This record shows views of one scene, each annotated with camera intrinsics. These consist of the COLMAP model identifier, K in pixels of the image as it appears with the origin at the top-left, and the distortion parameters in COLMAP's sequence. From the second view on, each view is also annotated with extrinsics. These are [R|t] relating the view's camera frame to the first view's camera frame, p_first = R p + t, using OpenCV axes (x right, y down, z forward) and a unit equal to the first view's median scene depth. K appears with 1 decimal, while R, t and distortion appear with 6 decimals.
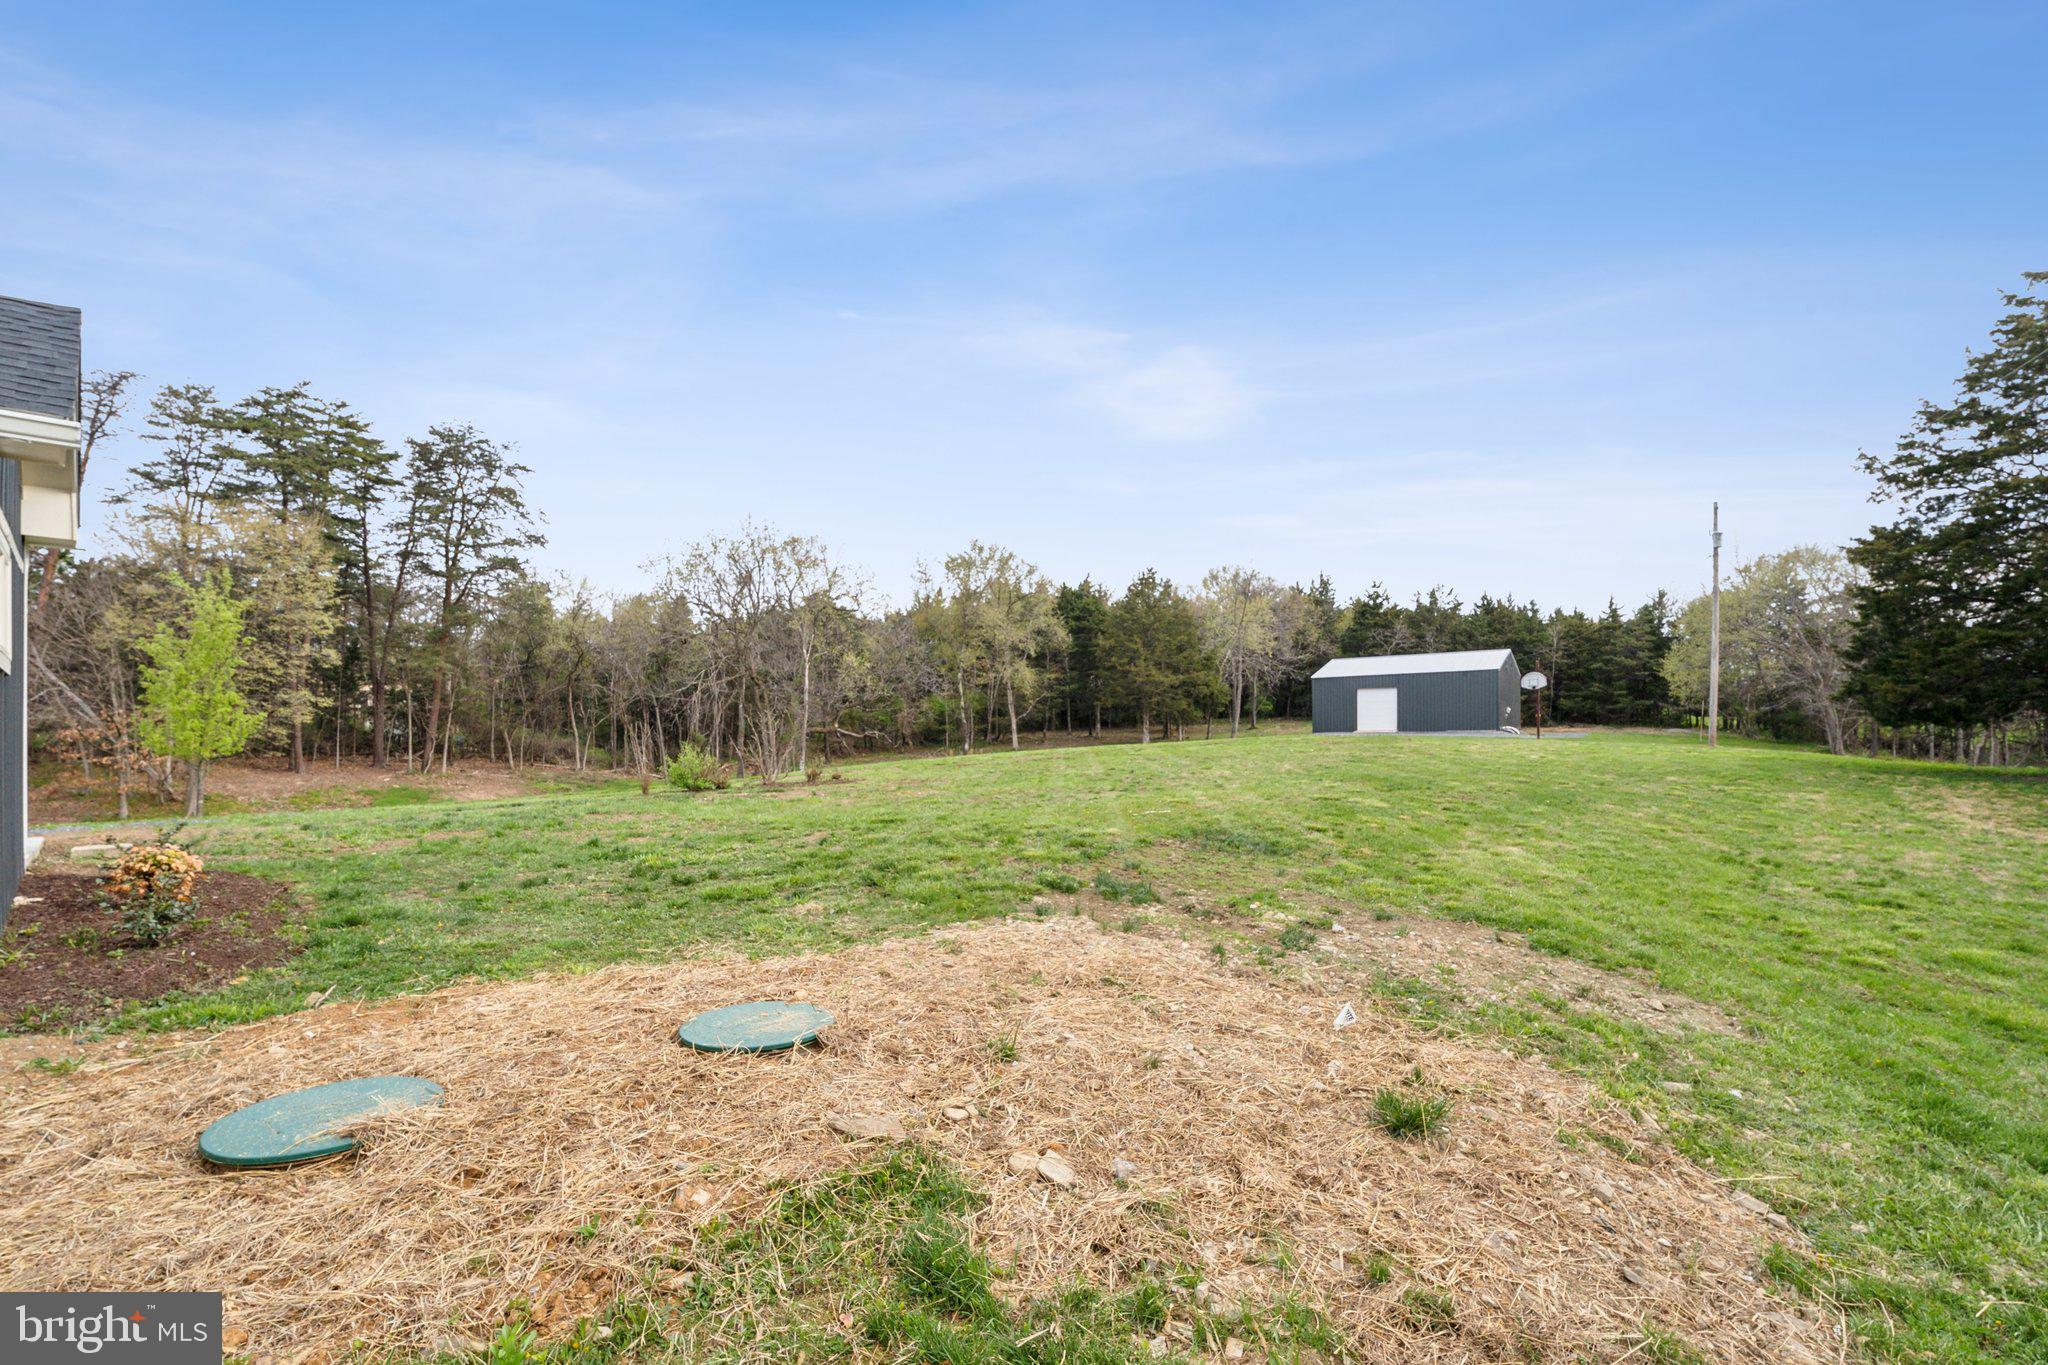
lens RADIAL K [[932.1, 0, 1022.3], [0, 932.1, 685.8], [0, 0, 1]] dist [-0.000722, 0.000837]
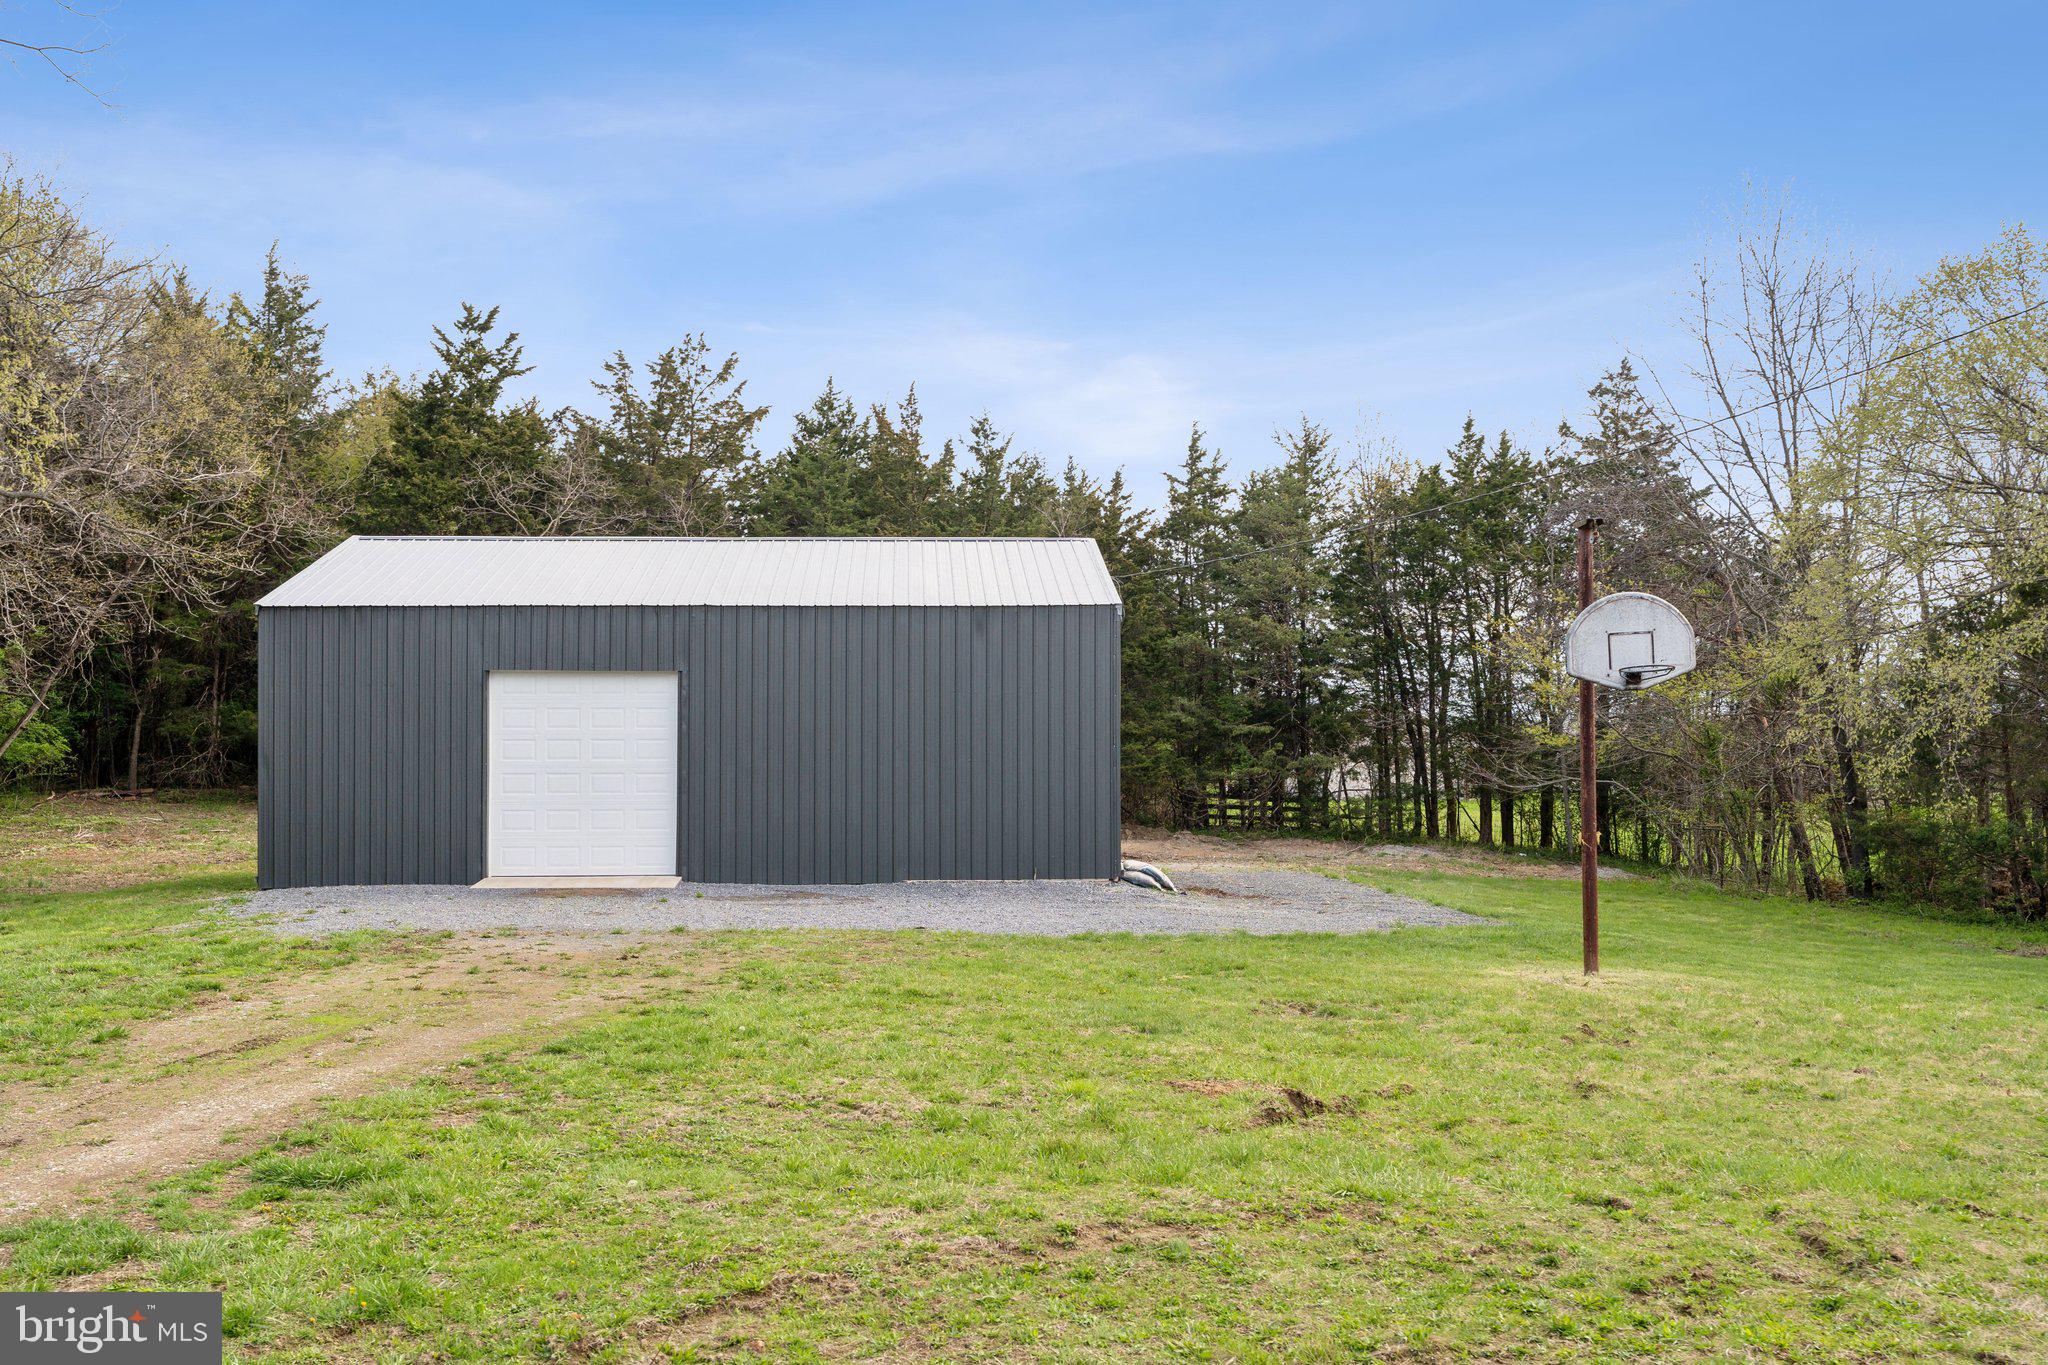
lens RADIAL K [[2106.7, 0, 1022.4], [0, 2106.7, 688.3], [0, 0, 1]] dist [-0.007977, 0.000000]
pose [[0.773035, 0.045541, 0.632726, 0.140510], [-0.039674, 0.998938, -0.023426, 0.011718], [-0.633121, -0.006994, 0.774021, 0.505464]]
